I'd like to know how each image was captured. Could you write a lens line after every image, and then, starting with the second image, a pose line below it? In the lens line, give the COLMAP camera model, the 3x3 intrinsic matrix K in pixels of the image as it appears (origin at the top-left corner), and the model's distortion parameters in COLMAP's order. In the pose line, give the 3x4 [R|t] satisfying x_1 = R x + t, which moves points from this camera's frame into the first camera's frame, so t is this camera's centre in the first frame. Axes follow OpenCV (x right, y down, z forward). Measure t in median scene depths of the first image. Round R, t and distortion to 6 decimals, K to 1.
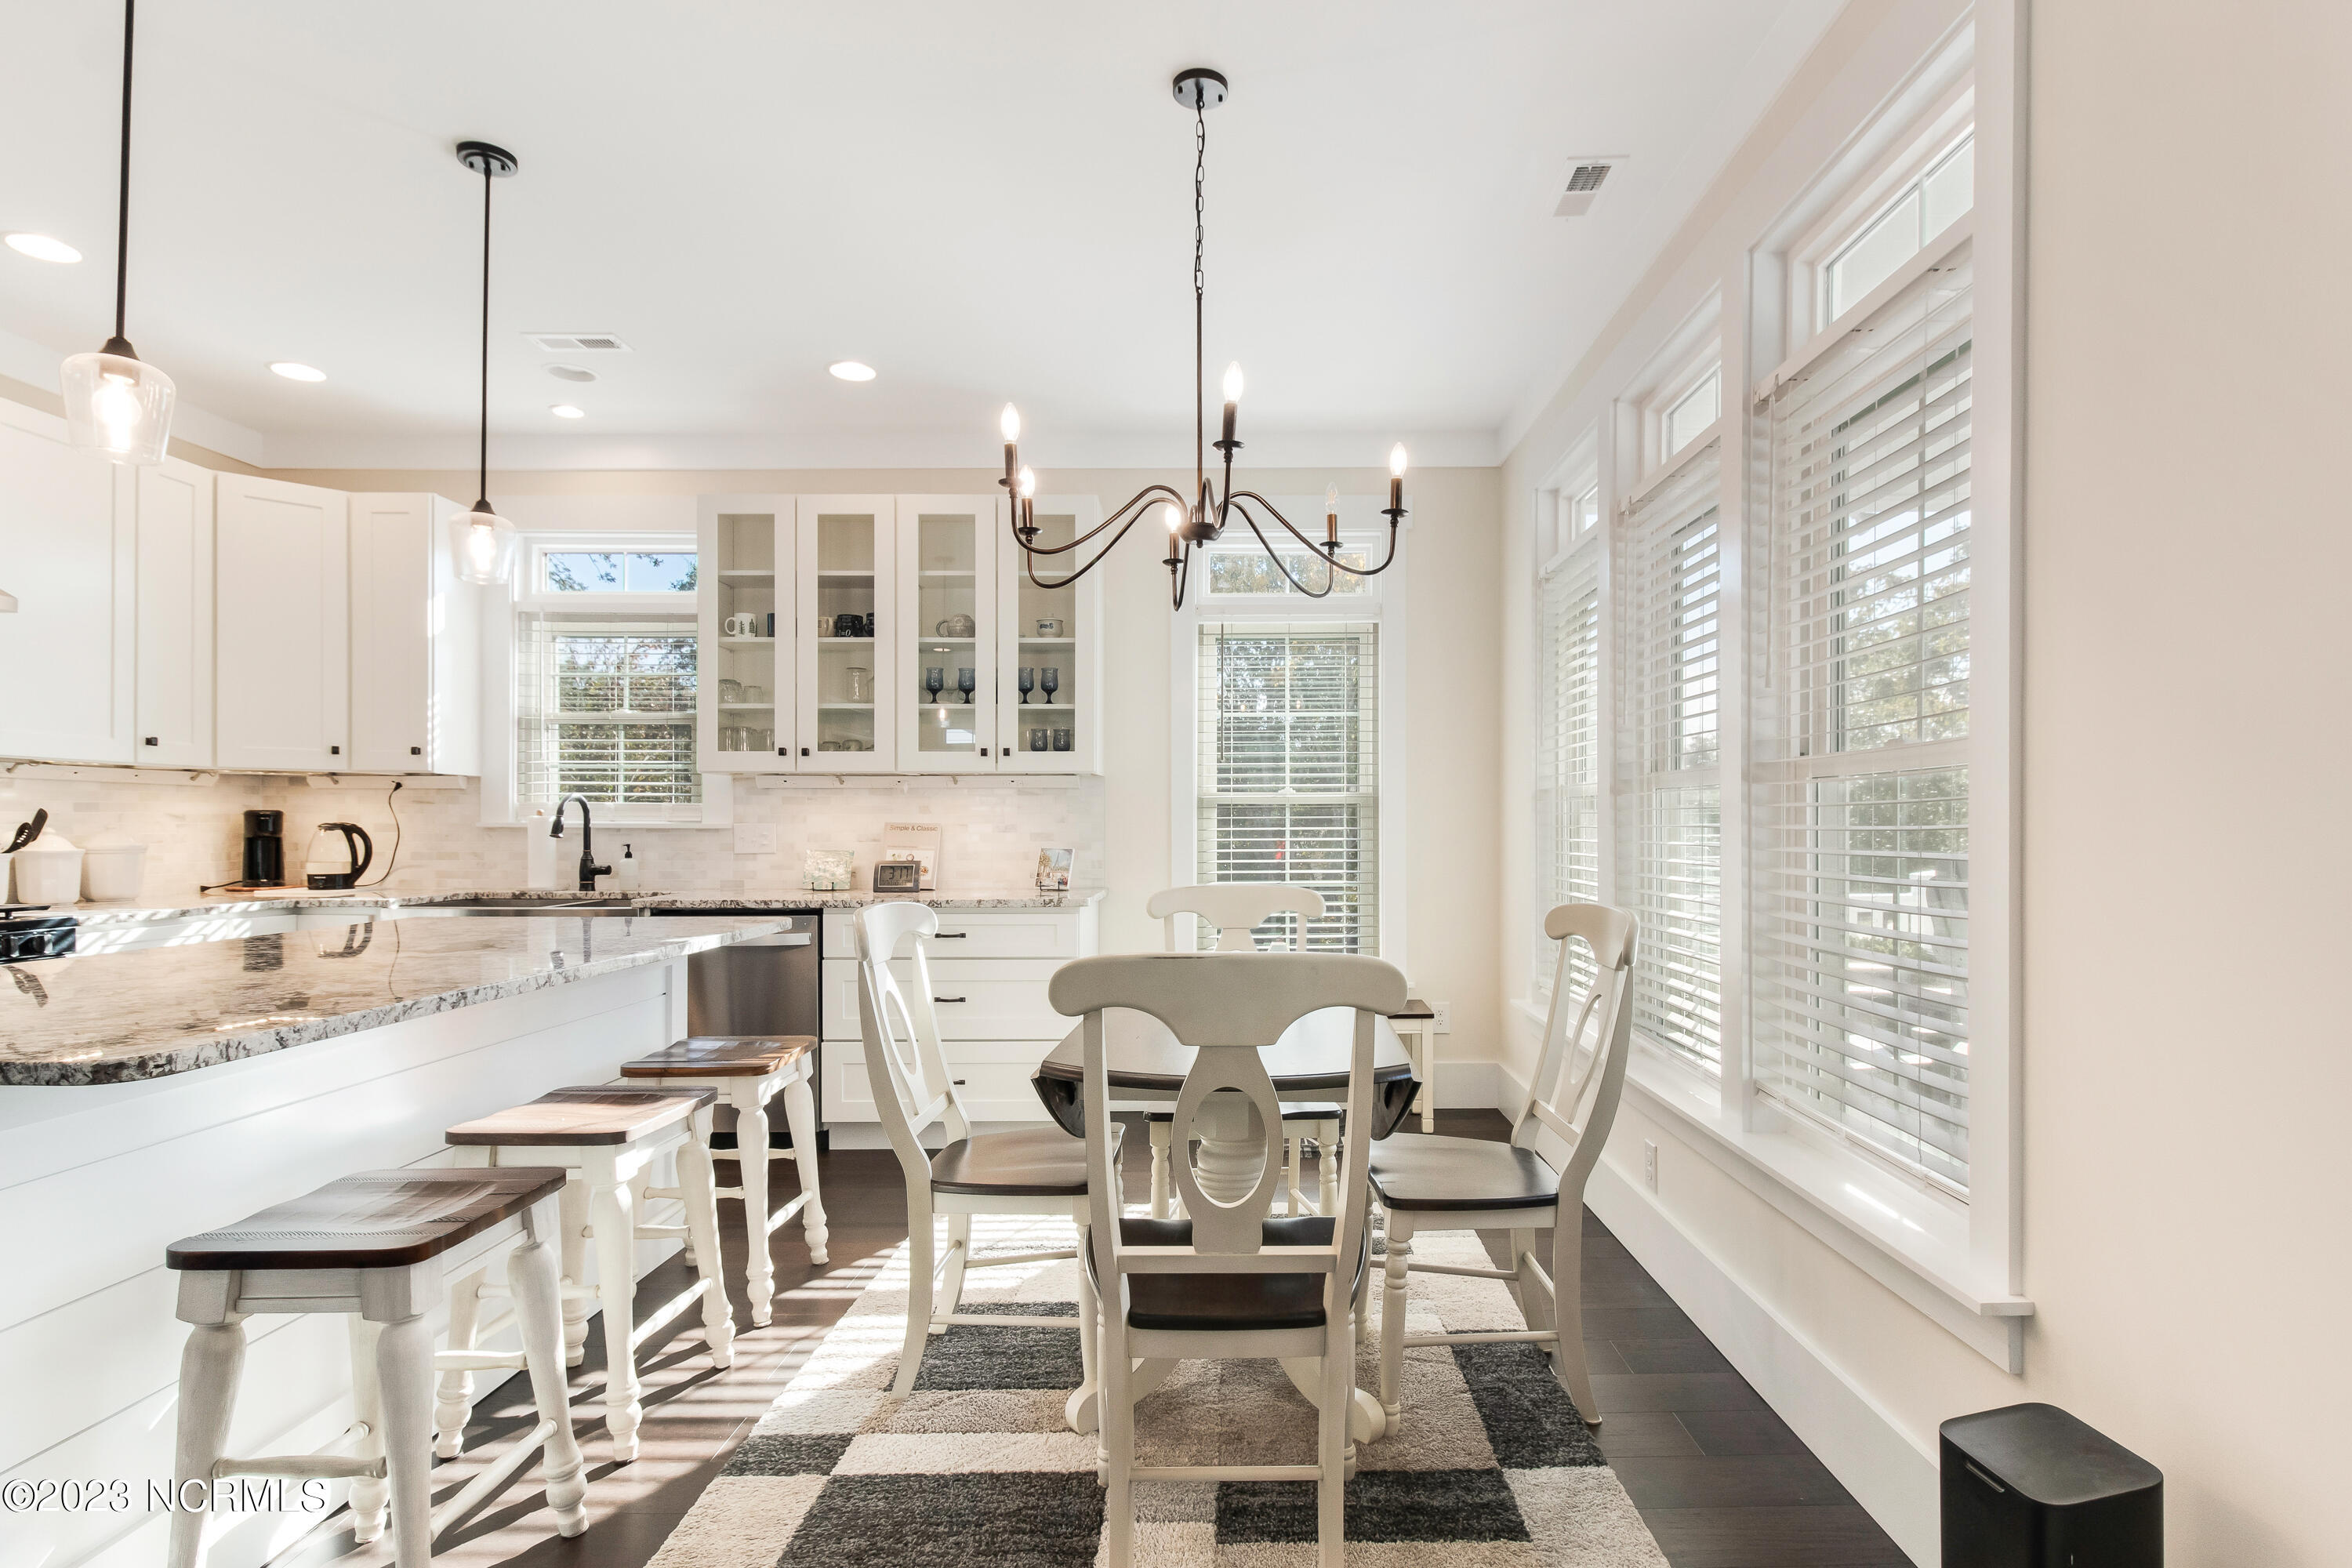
lens RADIAL K [[1192.8, 0, 1211.5], [0, 1192.8, 826.1], [0, 0, 1]] dist [0.032059, -0.024176]
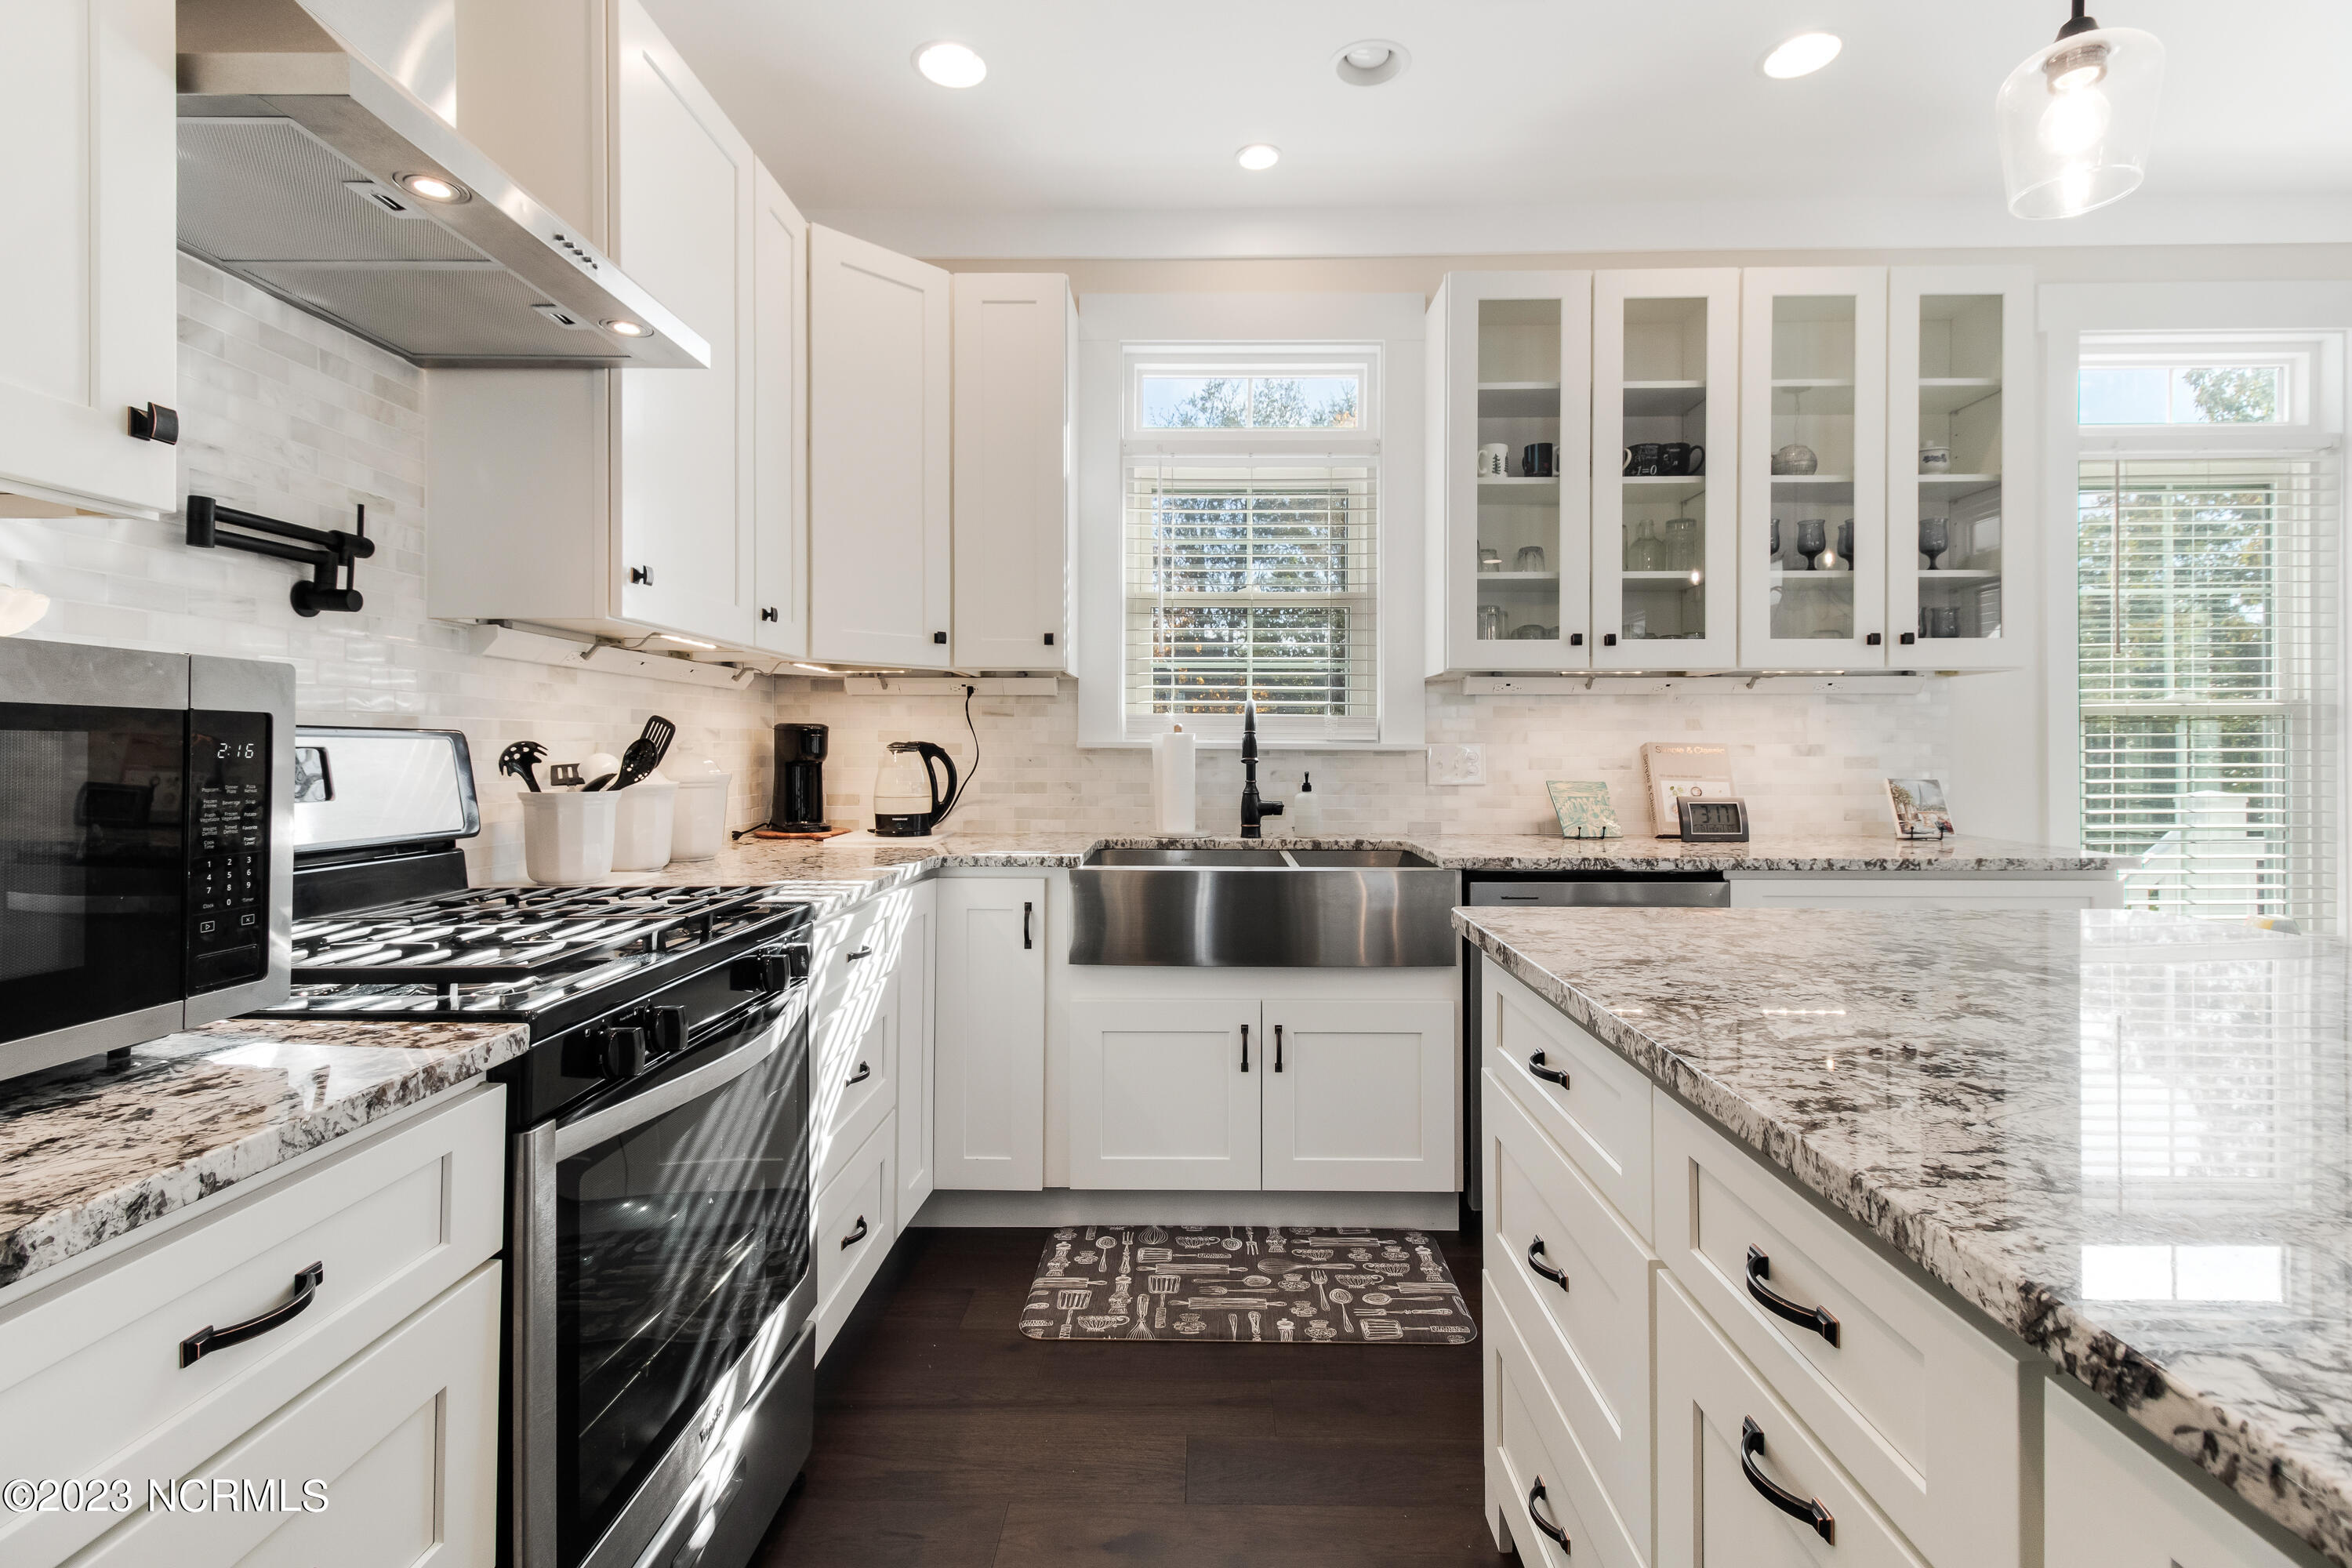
lens RADIAL K [[1083.4, 0, 1195.3], [0, 1083.4, 734.3], [0, 0, 1]] dist [0.027748, -0.026677]
pose [[0.999998, 0.000907, 0.001806, -0.586299], [-0.000881, 0.999895, -0.014468, 0.002149], [-0.001819, 0.014466, 0.999894, 0.375702]]
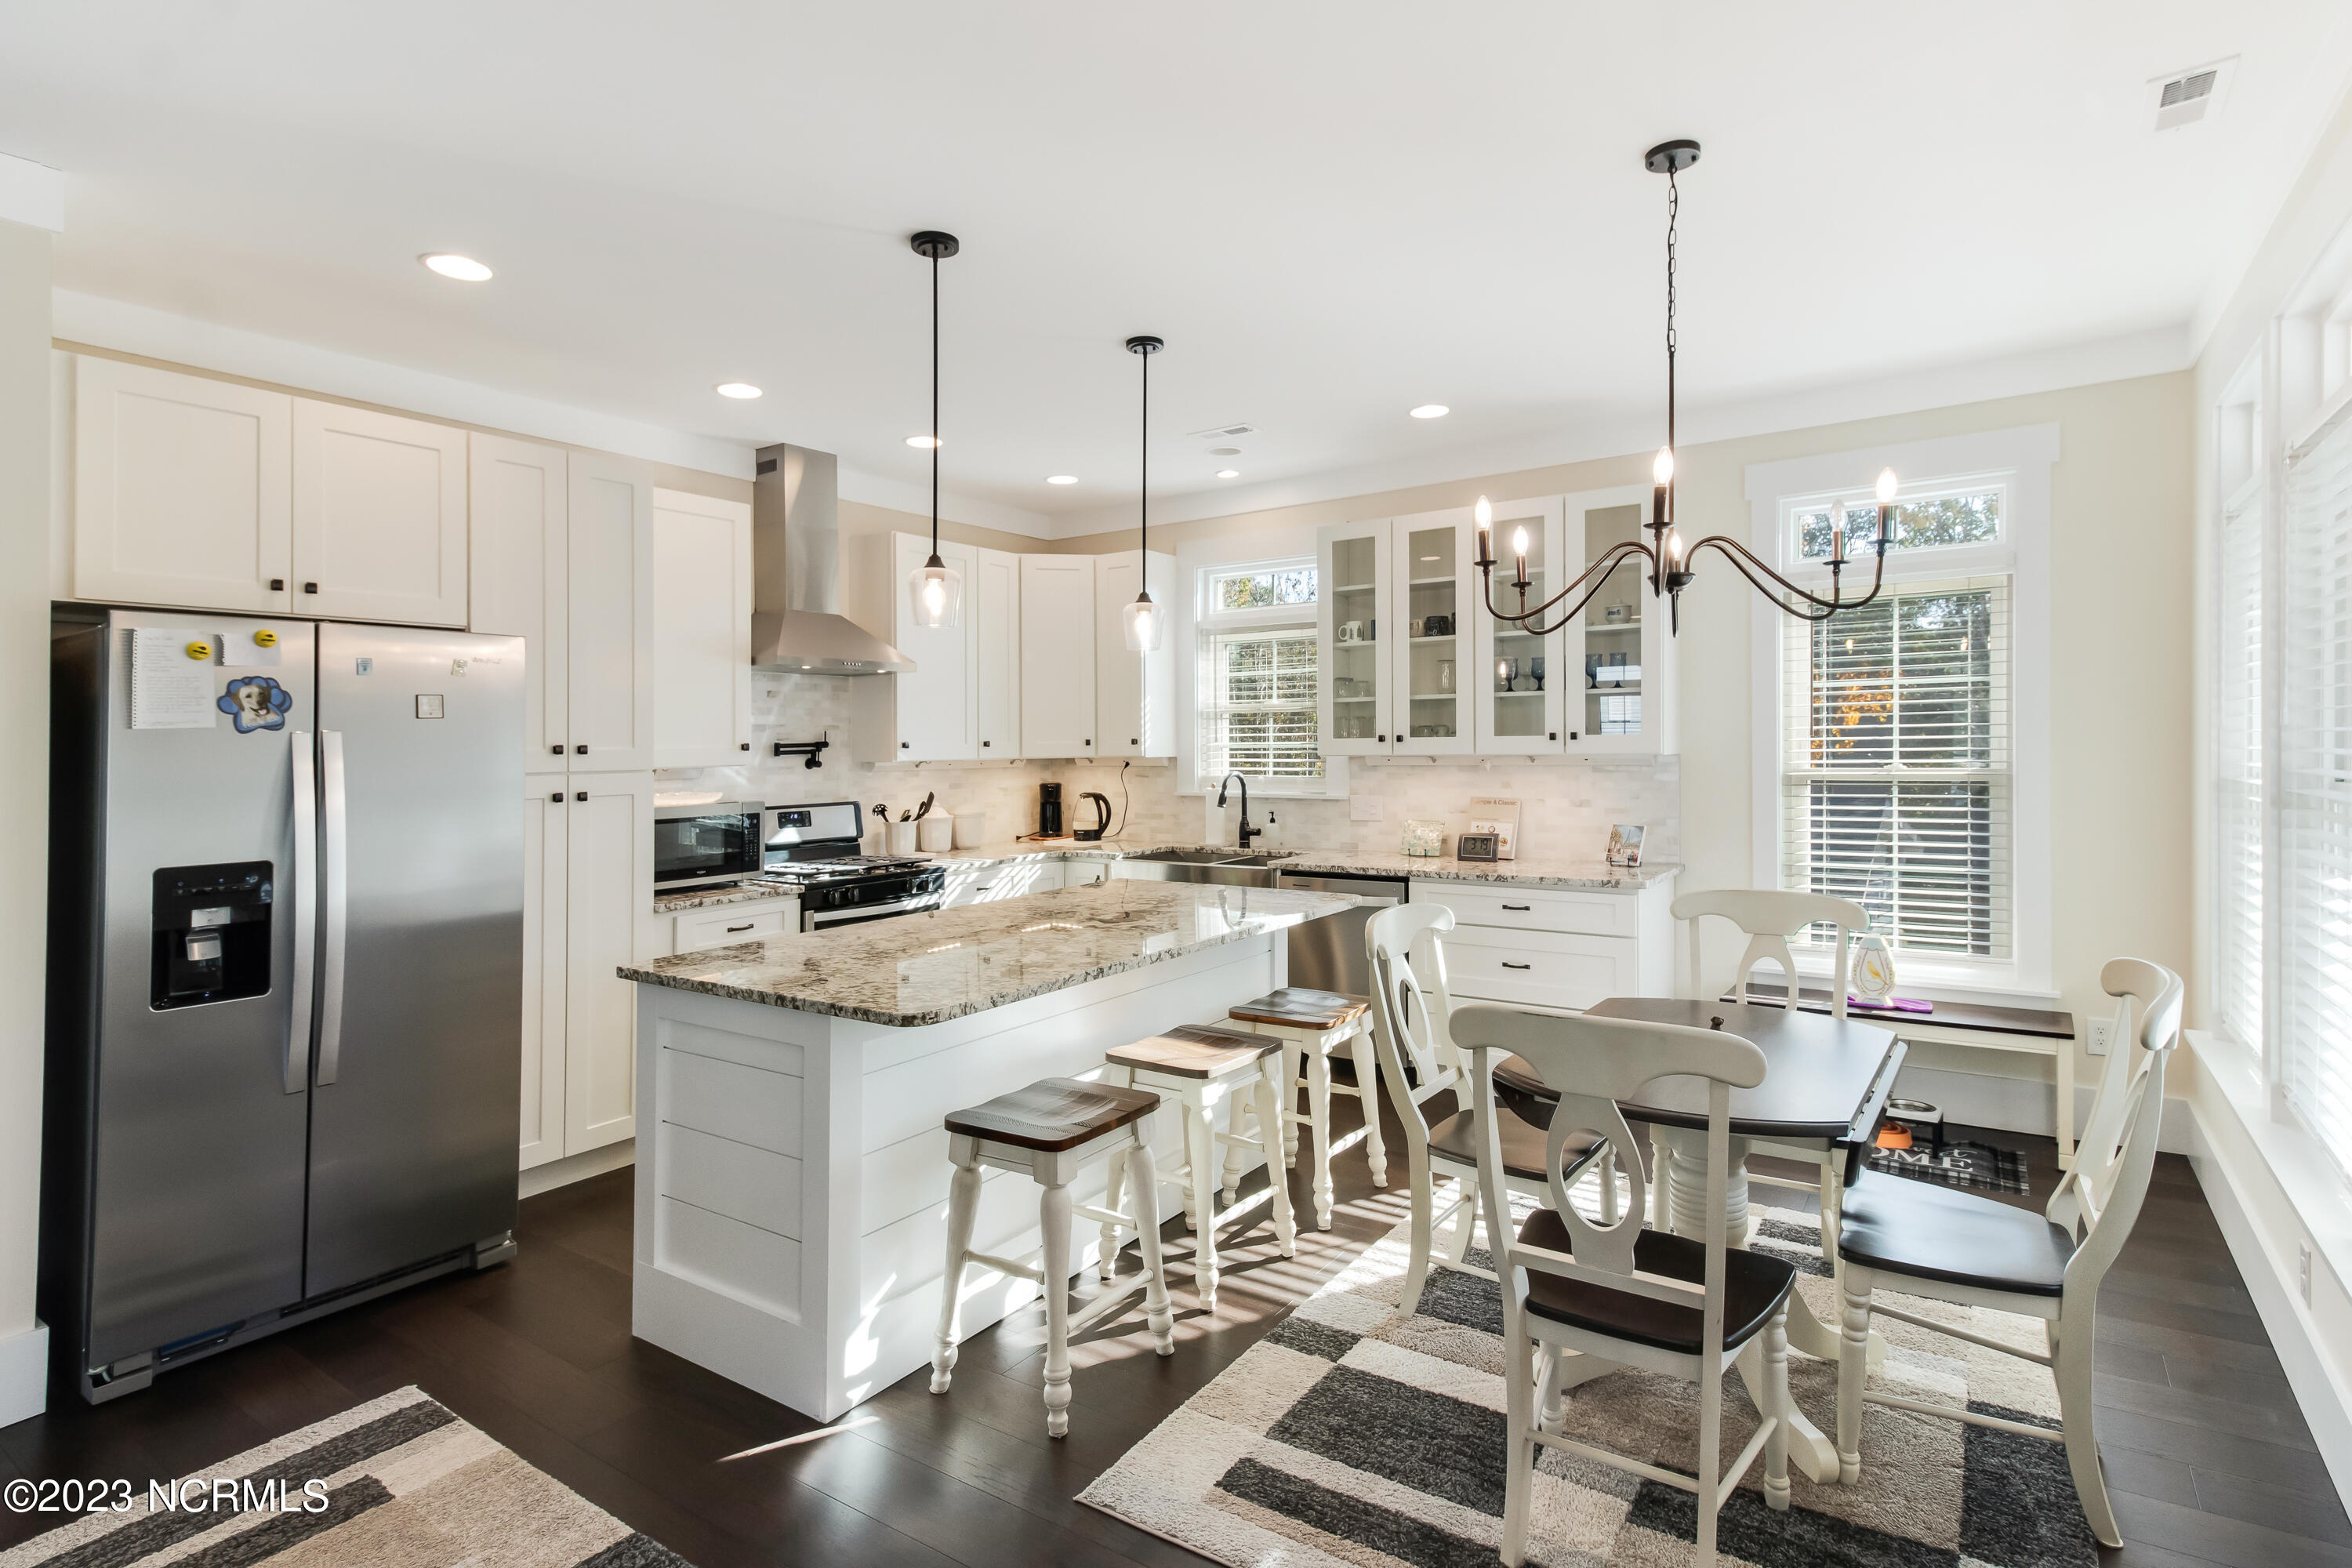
lens RADIAL K [[1159.7, 0, 1191.3], [0, 1159.7, 735.3], [0, 0, 1]] dist [0.011426, -0.001177]
pose [[0.835709, -0.014880, -0.548970, 0.116015], [0.012624, 0.999889, -0.007886, -0.059863], [0.549027, -0.000340, 0.835805, -0.062138]]
